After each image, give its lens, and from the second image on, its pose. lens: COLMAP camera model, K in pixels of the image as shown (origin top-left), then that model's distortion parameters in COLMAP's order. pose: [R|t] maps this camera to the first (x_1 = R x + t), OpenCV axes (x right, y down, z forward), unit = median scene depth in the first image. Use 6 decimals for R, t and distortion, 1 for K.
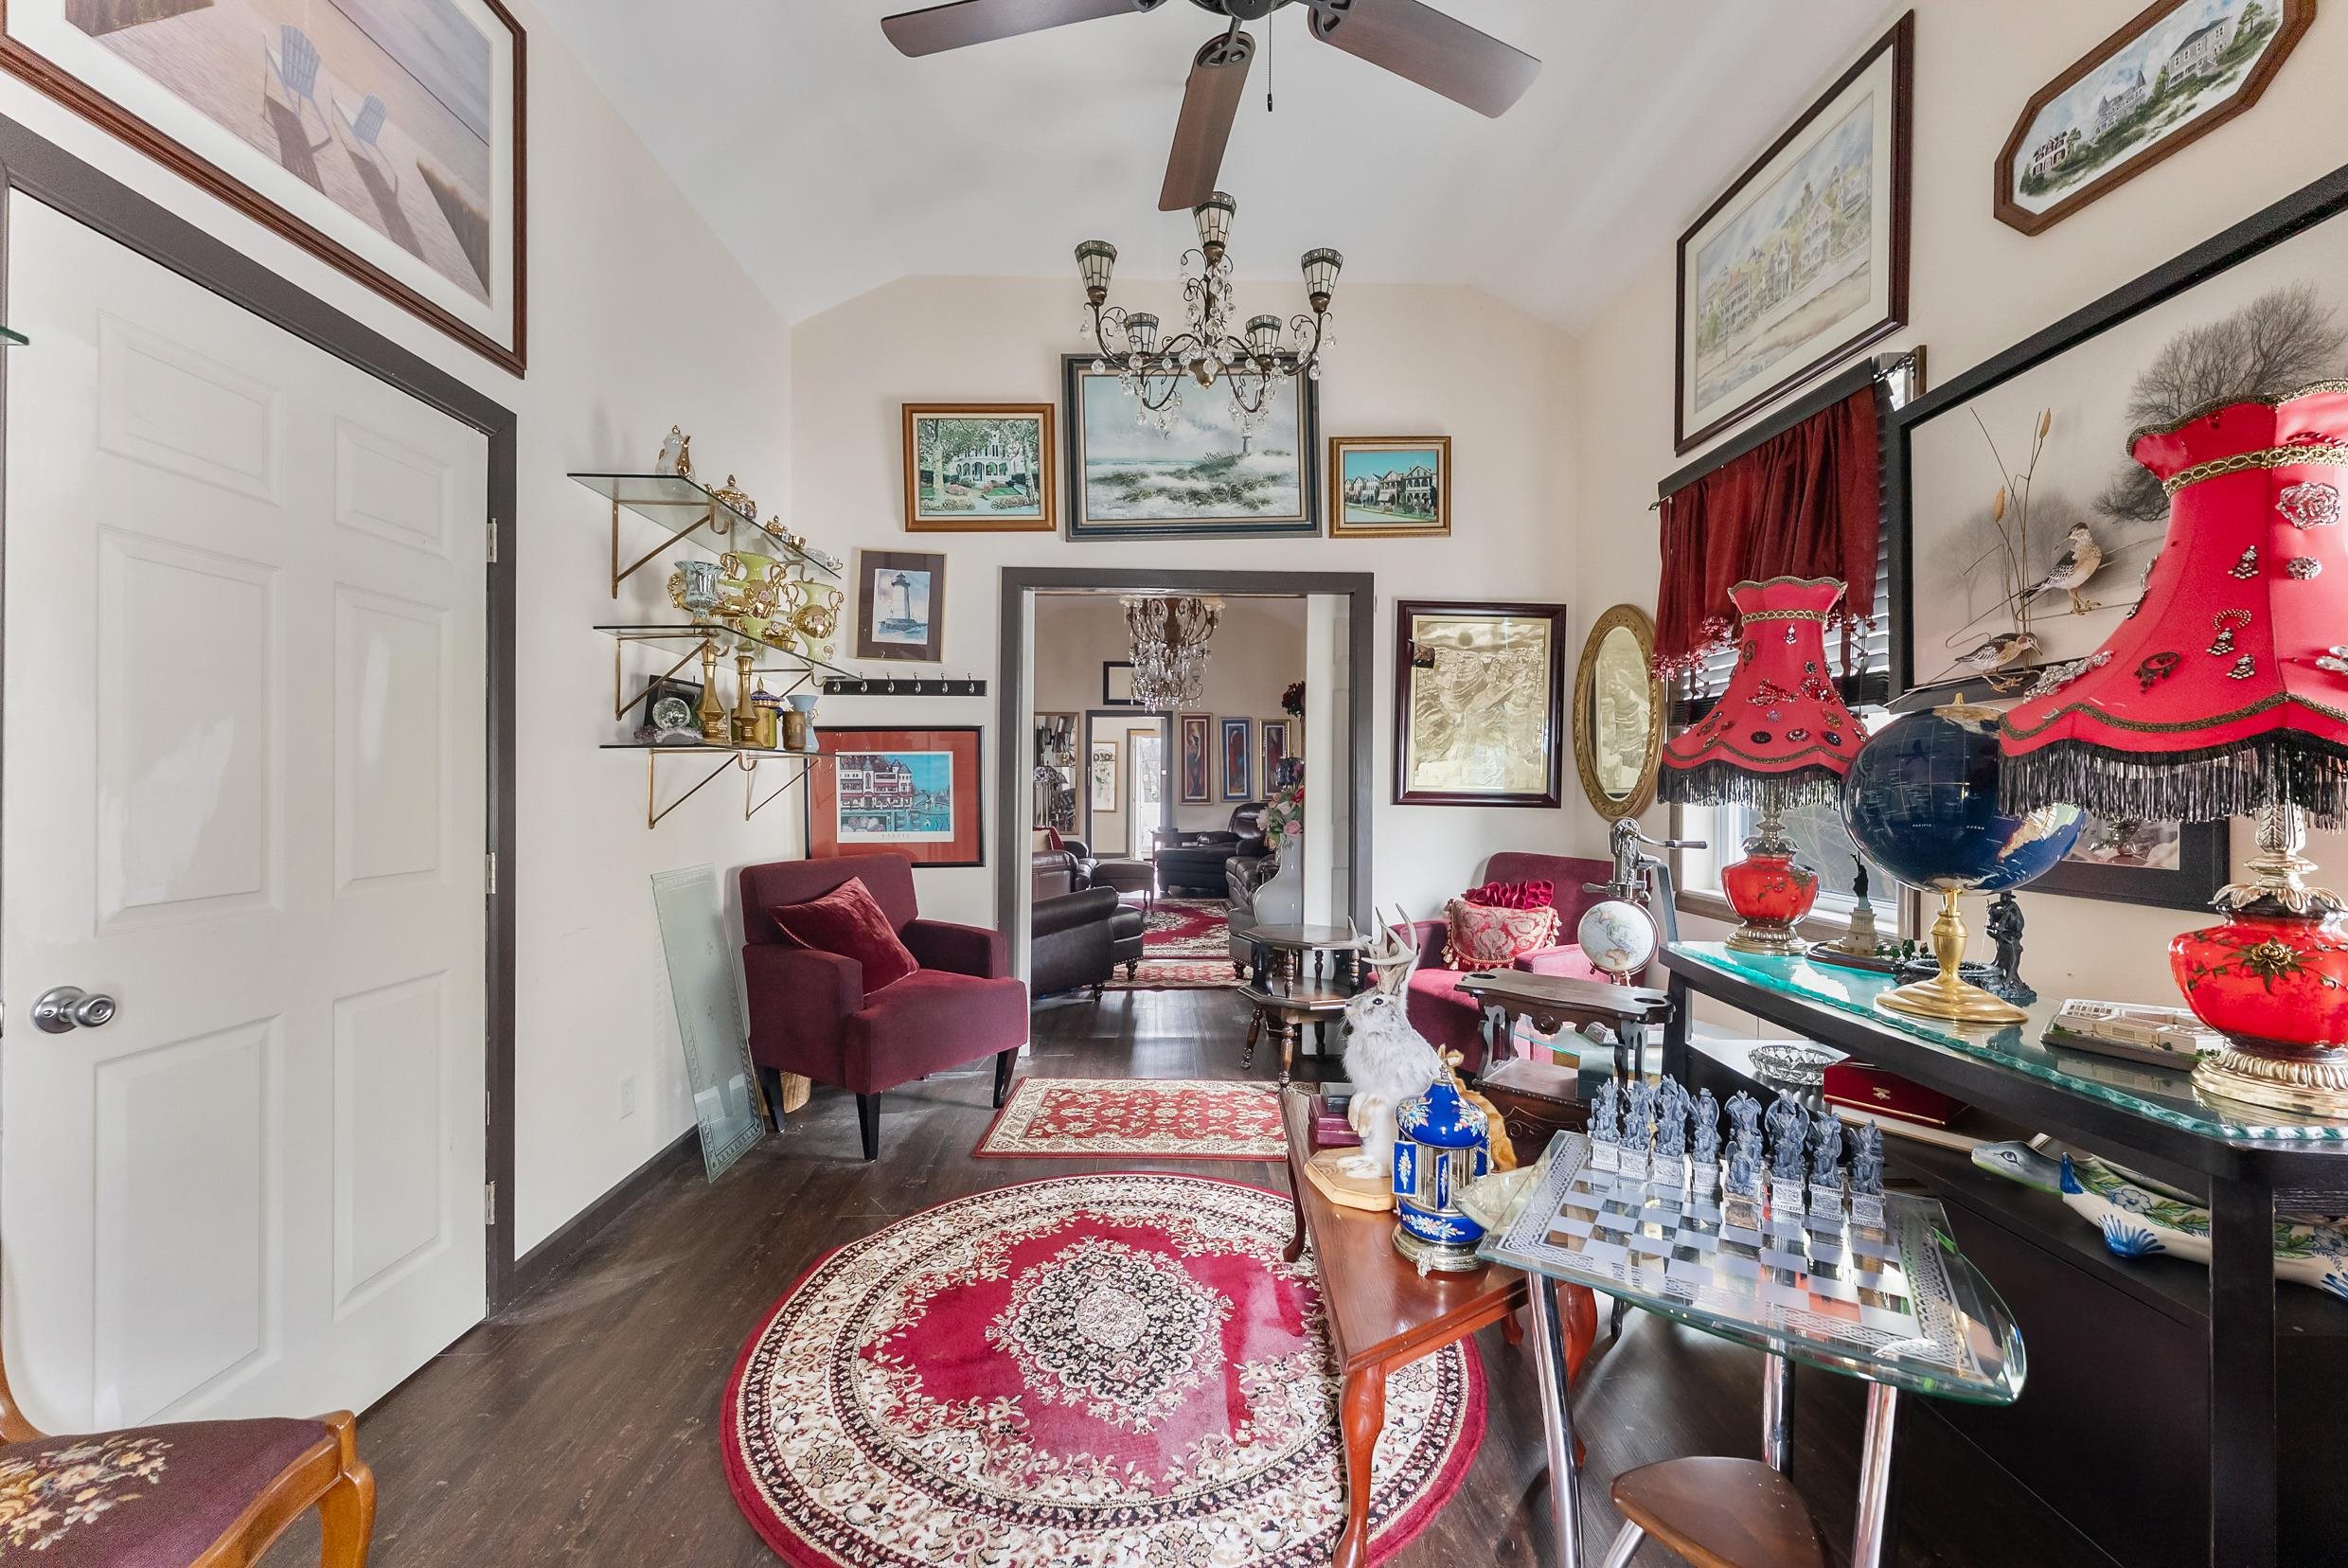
lens RADIAL K [[956.2, 0, 1170.5], [0, 956.2, 784.4], [0, 0, 1]] dist [-0.001069, -0.000007]
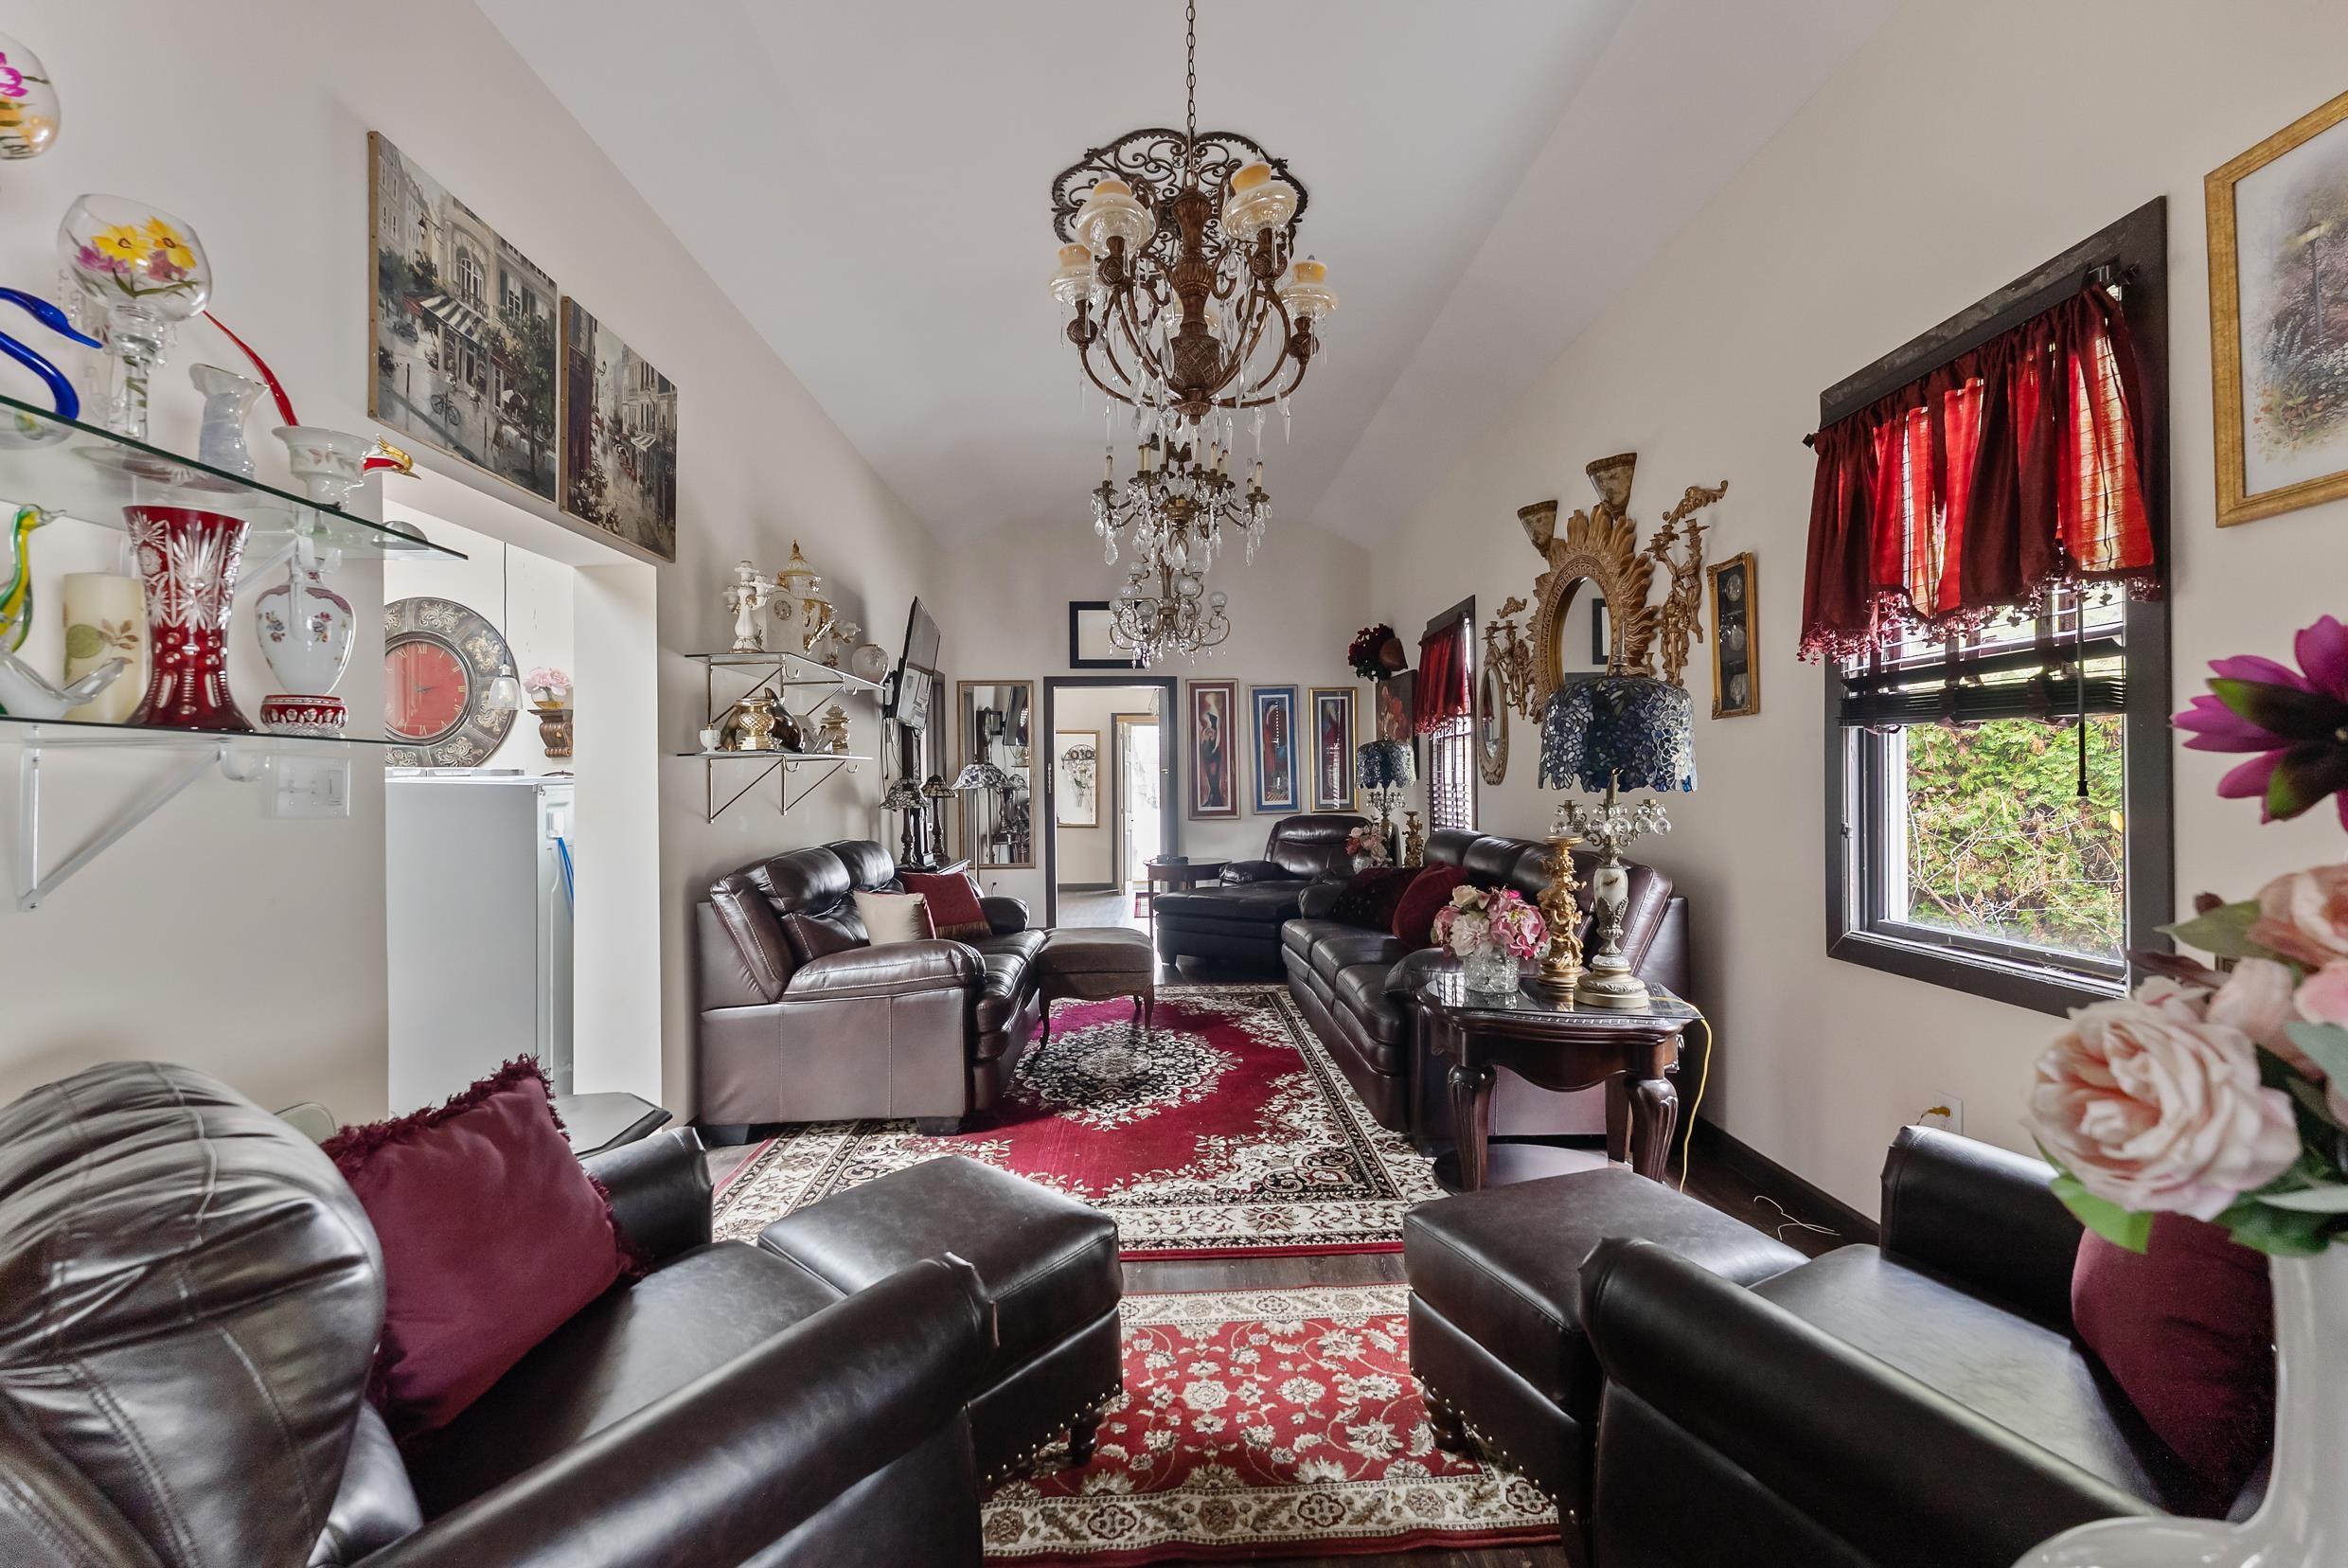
lens RADIAL K [[956.2, 0, 1178.0], [0, 956.2, 781.3], [0, 0, 1]] dist [-0.001069, -0.000007]
pose [[0.999806, -0.016026, 0.011419, -0.005853], [0.016105, 0.999847, -0.006820, -0.001004], [-0.011308, 0.007003, 0.999912, 0.351797]]
